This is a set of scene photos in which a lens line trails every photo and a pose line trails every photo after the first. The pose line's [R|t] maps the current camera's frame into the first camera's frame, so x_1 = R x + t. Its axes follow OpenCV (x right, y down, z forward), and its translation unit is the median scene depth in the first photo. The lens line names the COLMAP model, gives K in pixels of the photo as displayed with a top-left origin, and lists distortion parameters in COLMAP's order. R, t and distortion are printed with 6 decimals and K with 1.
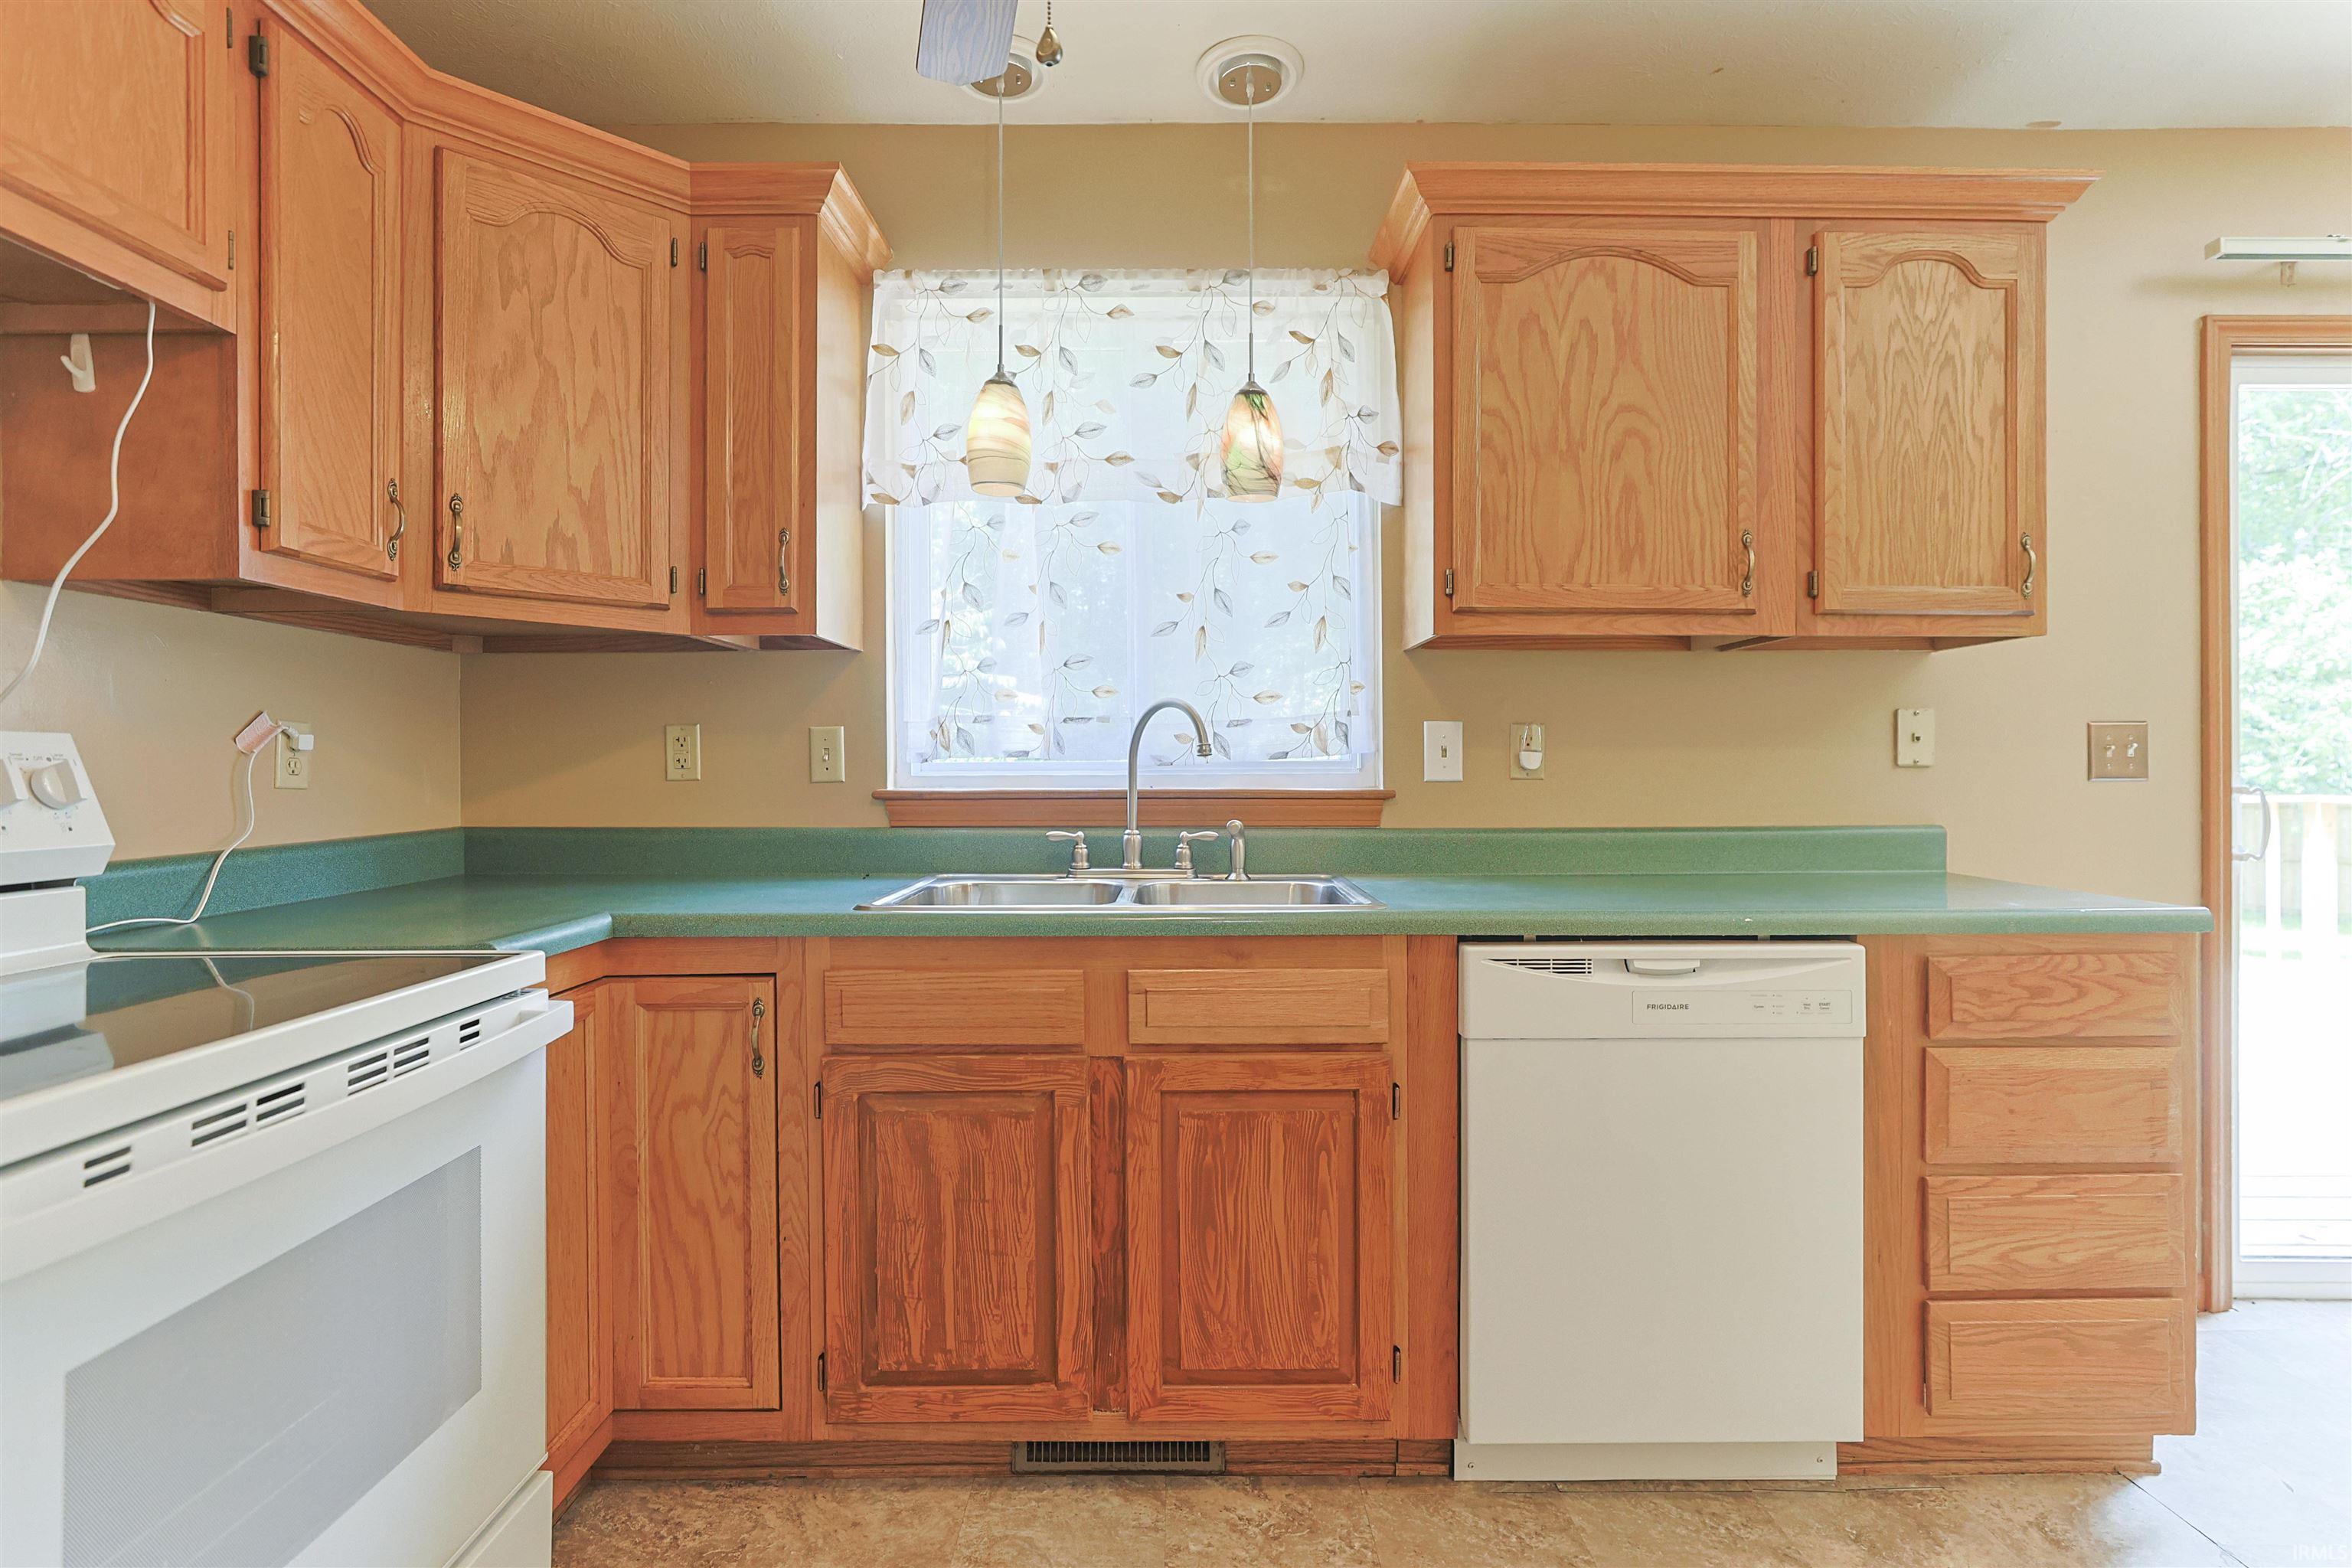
lens RADIAL K [[1122.7, 0, 1193.8], [0, 1122.7, 774.1], [0, 0, 1]] dist [-0.021844, 0.013272]
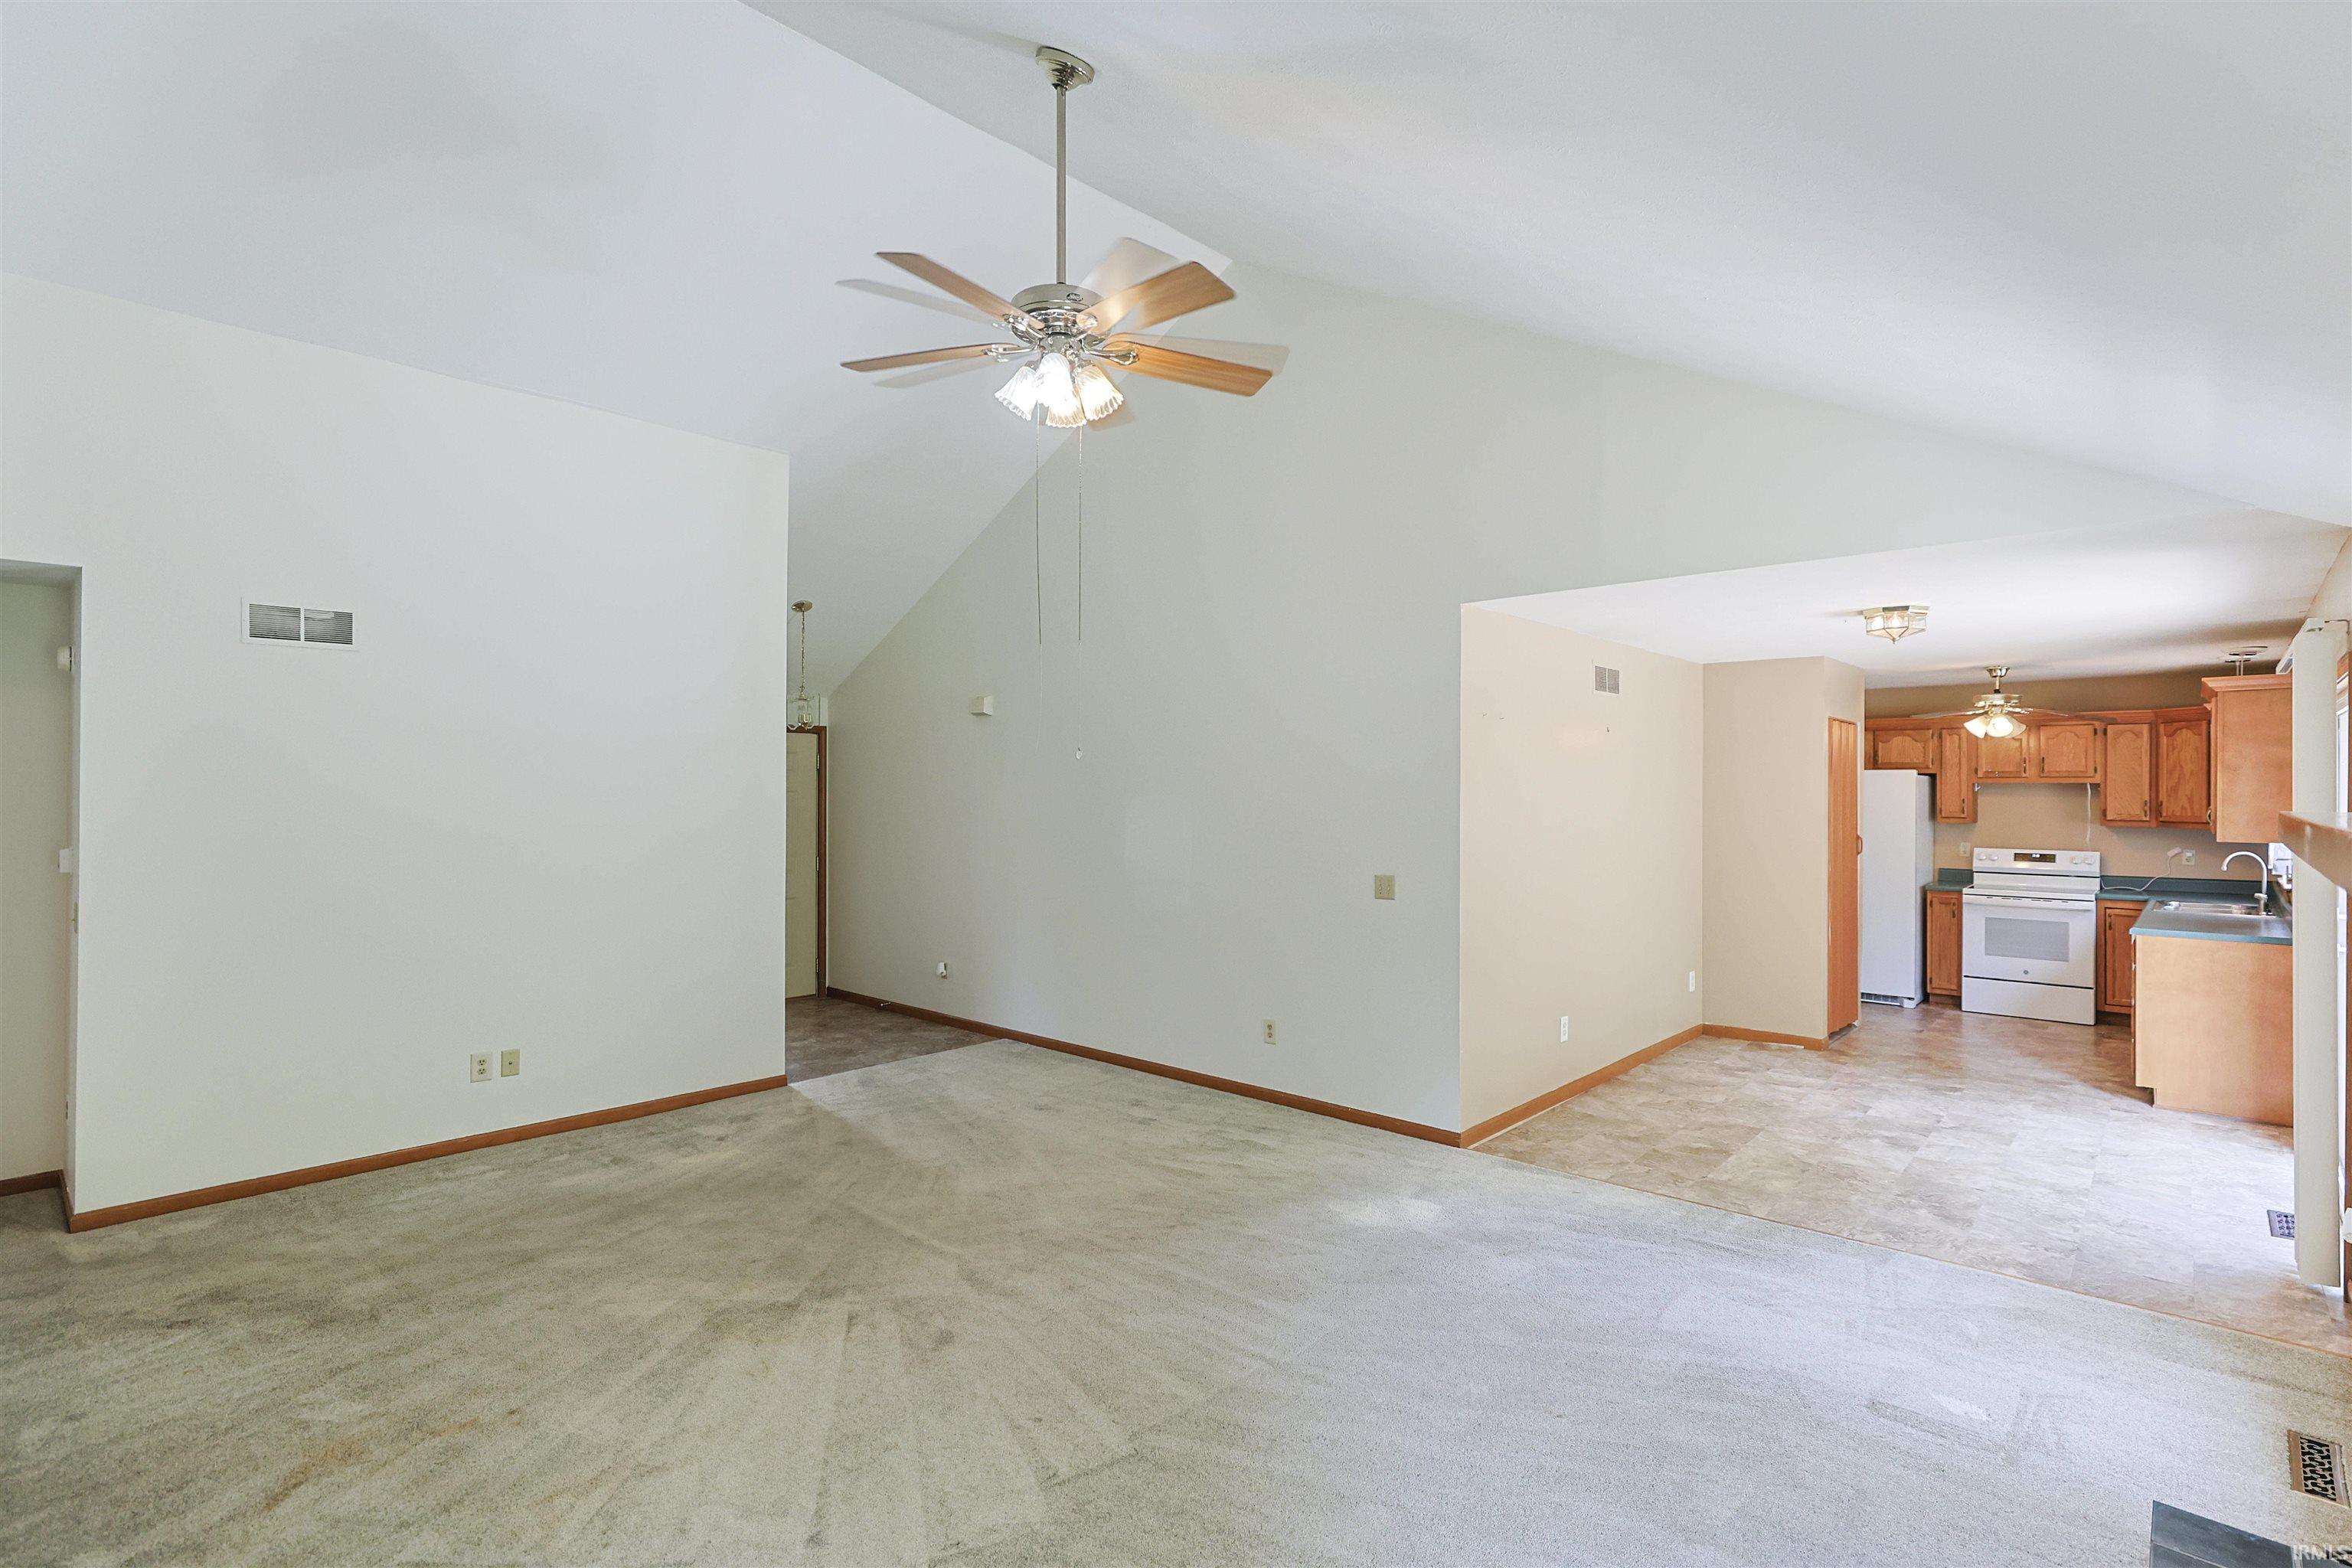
lens RADIAL K [[1122.7, 0, 1195.1], [0, 1122.7, 783.1], [0, 0, 1]] dist [-0.021844, 0.013272]
pose [[-0.676109, -0.004018, -0.736791, 4.535208], [-0.007565, 0.999970, 0.001488, -0.258918], [0.736763, 0.006580, -0.676119, 1.006976]]
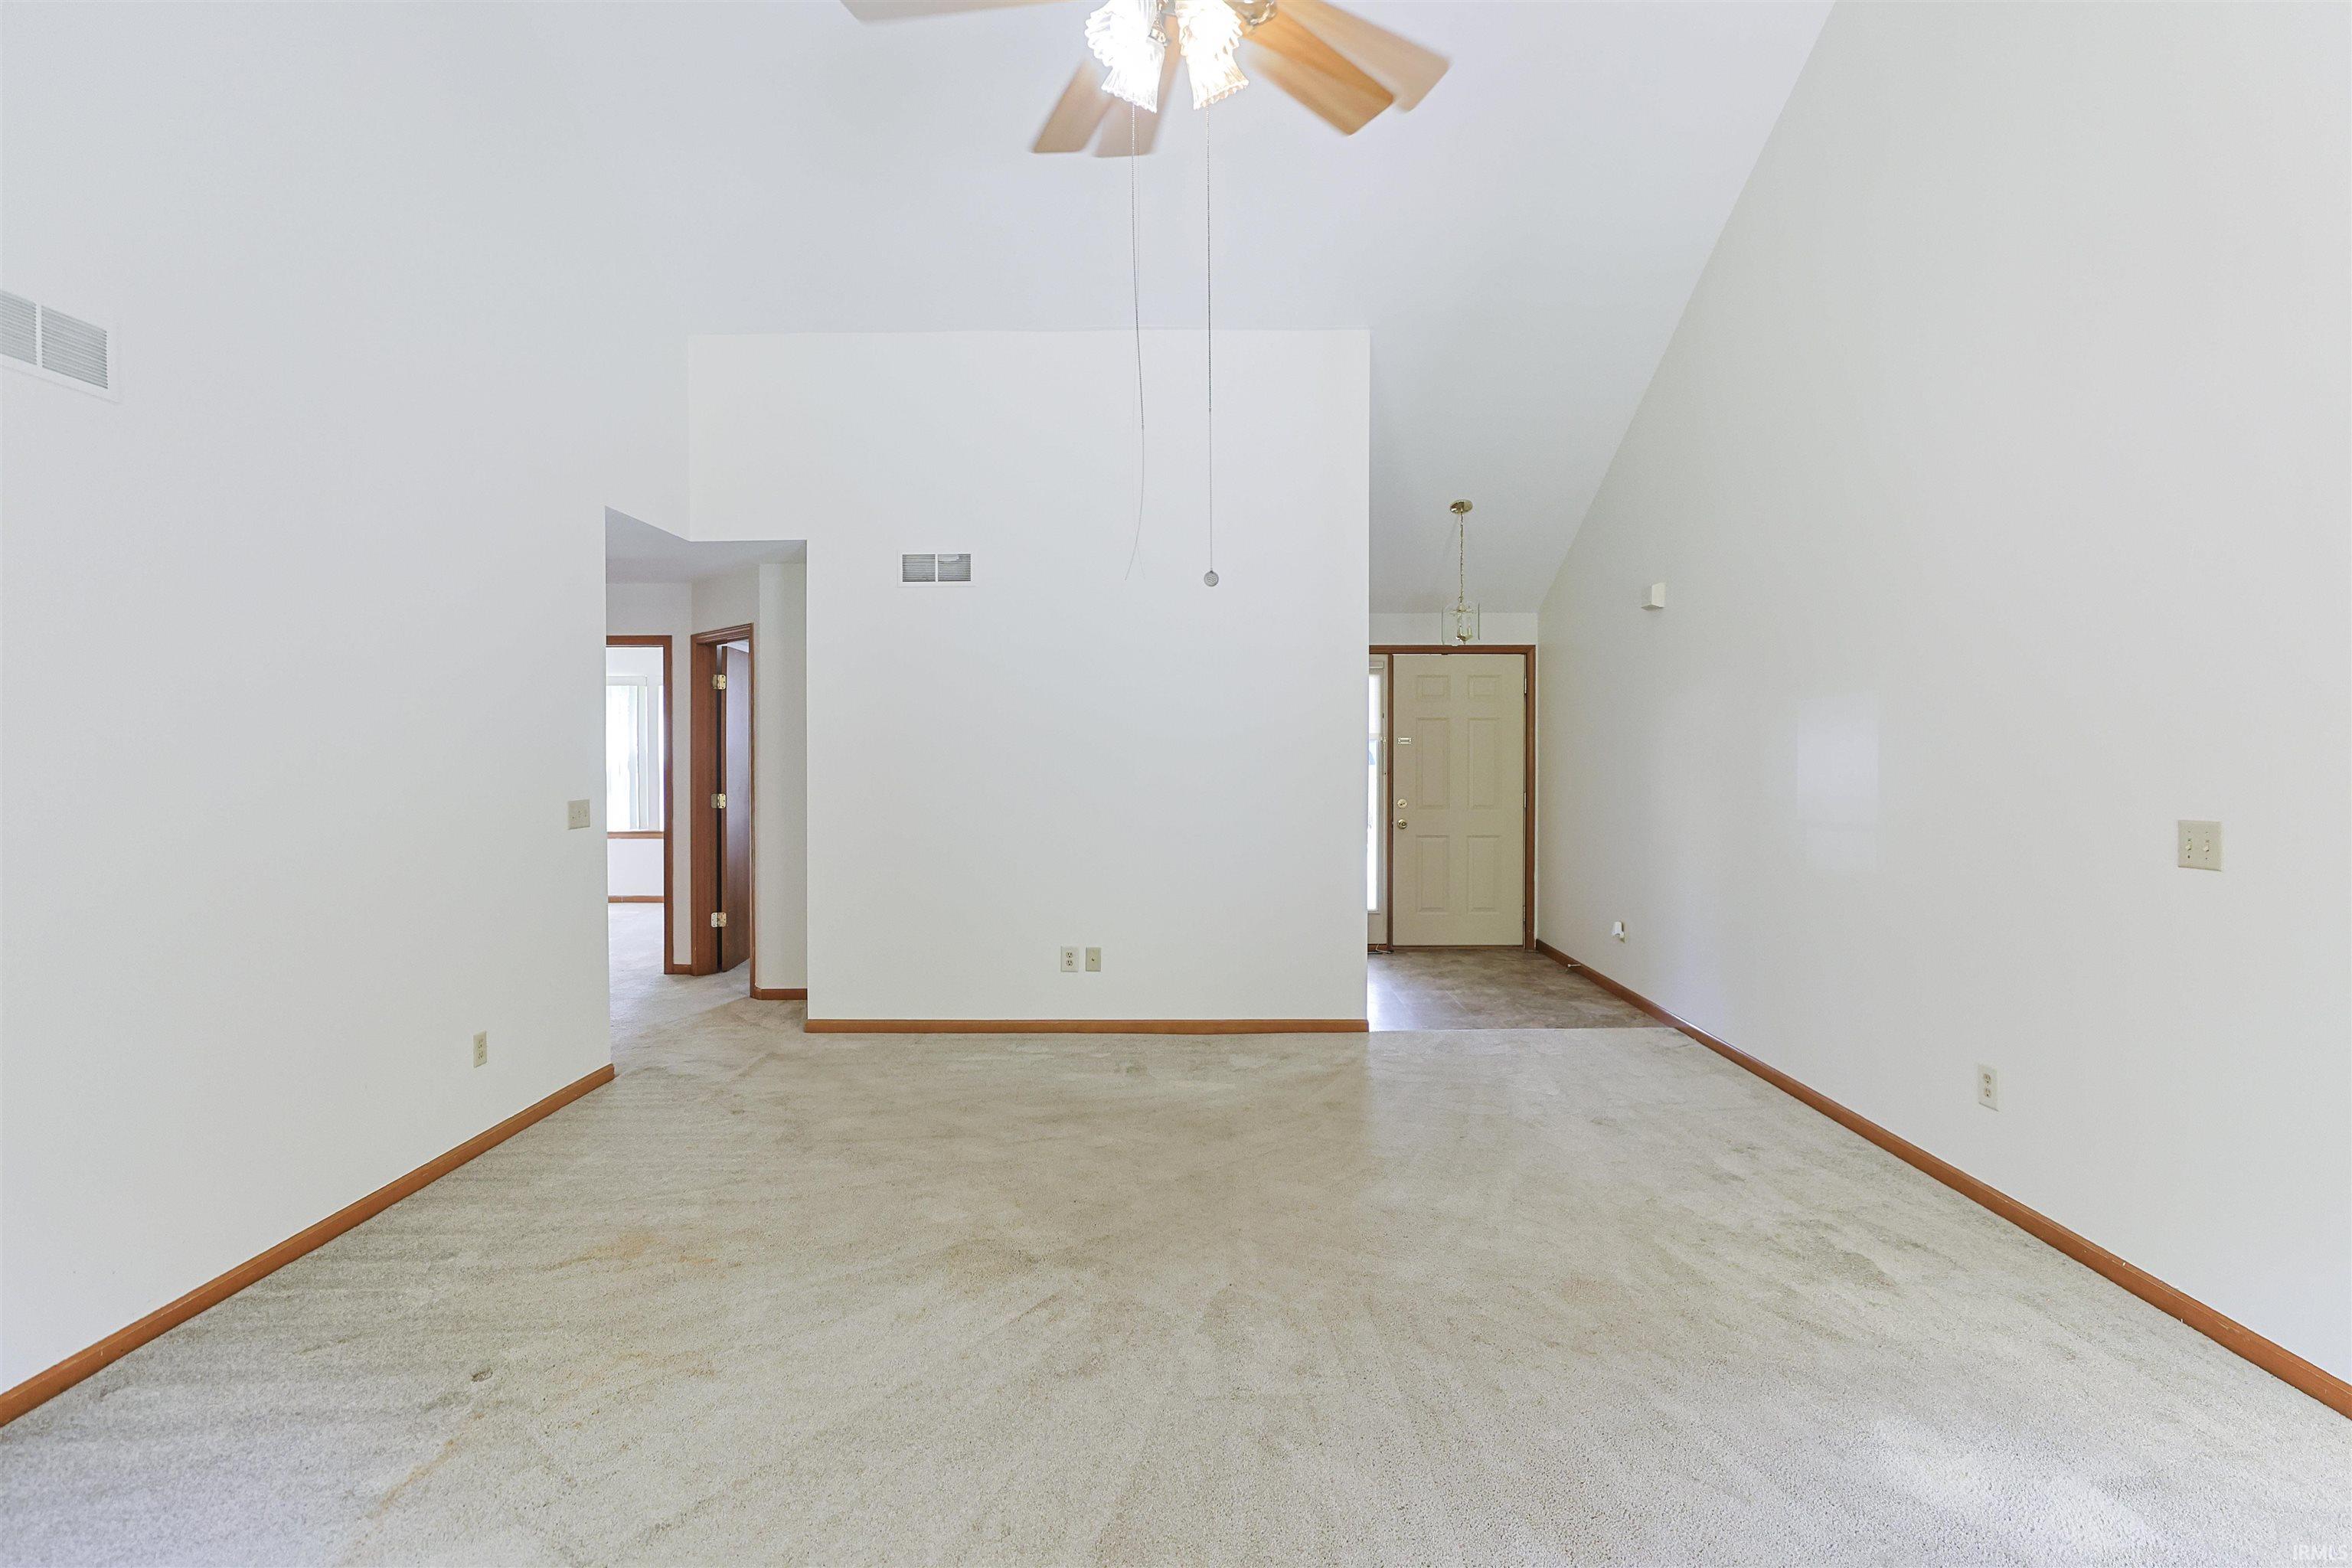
lens RADIAL K [[1122.7, 0, 1177.2], [0, 1122.7, 754.6], [0, 0, 1]] dist [-0.021844, 0.013272]
pose [[-0.999957, 0.003776, 0.008491, 3.450010], [0.003893, 0.999897, 0.013782, -0.138674], [-0.008438, 0.013815, -0.999869, 0.869716]]
